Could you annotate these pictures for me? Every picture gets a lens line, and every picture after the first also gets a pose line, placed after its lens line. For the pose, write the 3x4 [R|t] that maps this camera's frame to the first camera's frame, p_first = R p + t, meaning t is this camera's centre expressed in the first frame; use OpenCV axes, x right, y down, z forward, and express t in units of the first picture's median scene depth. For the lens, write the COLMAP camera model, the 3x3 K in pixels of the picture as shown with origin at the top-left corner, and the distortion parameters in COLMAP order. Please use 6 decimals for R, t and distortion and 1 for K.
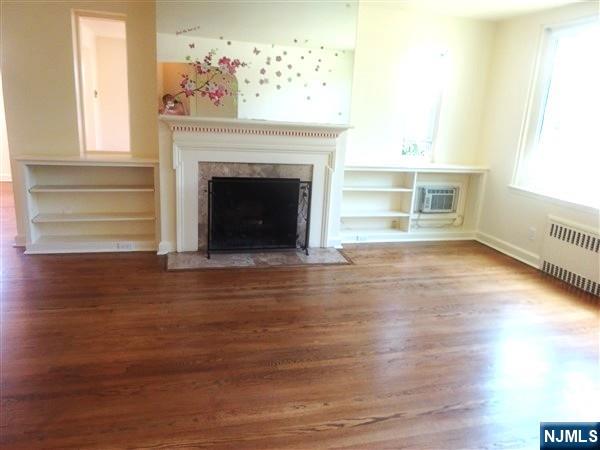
lens RADIAL K [[445.6, 0, 301.7], [0, 445.6, 225.5], [0, 0, 1]] dist [0.007753, -0.004304]
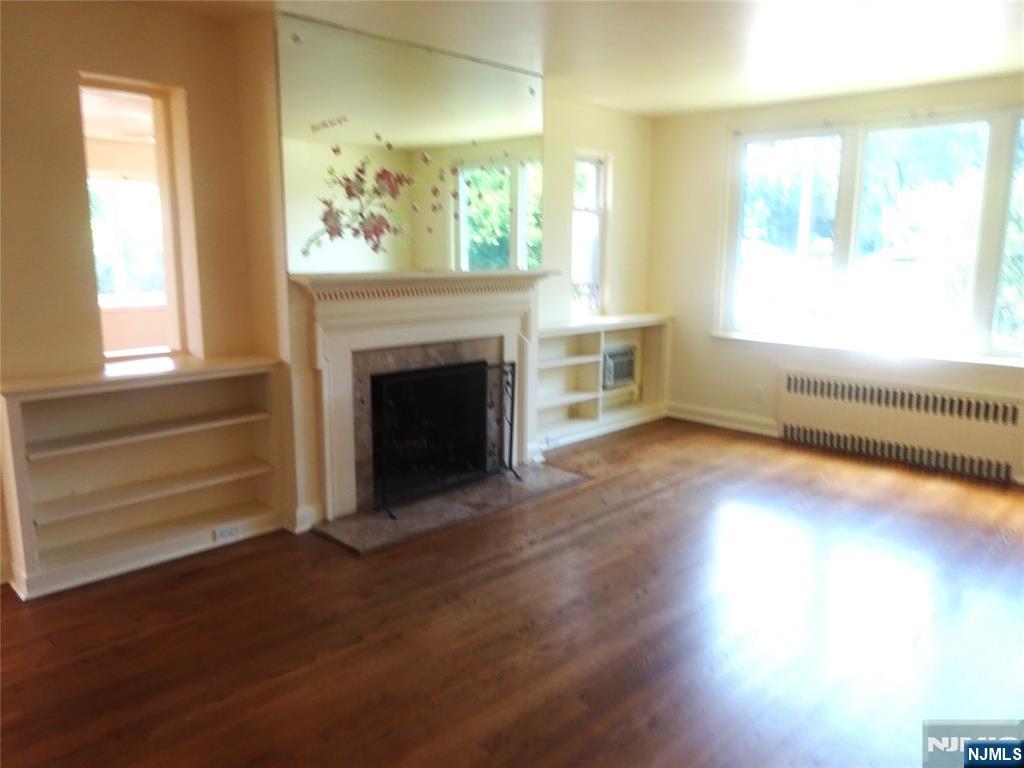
lens RADIAL K [[760.5, 0, 515.0], [0, 760.5, 384.9], [0, 0, 1]] dist [0.007753, -0.004304]
pose [[0.858294, -0.140392, 0.493579, -0.513269], [0.167627, 0.985788, -0.011095, -0.054536], [-0.485007, 0.092260, 0.869630, 0.070316]]
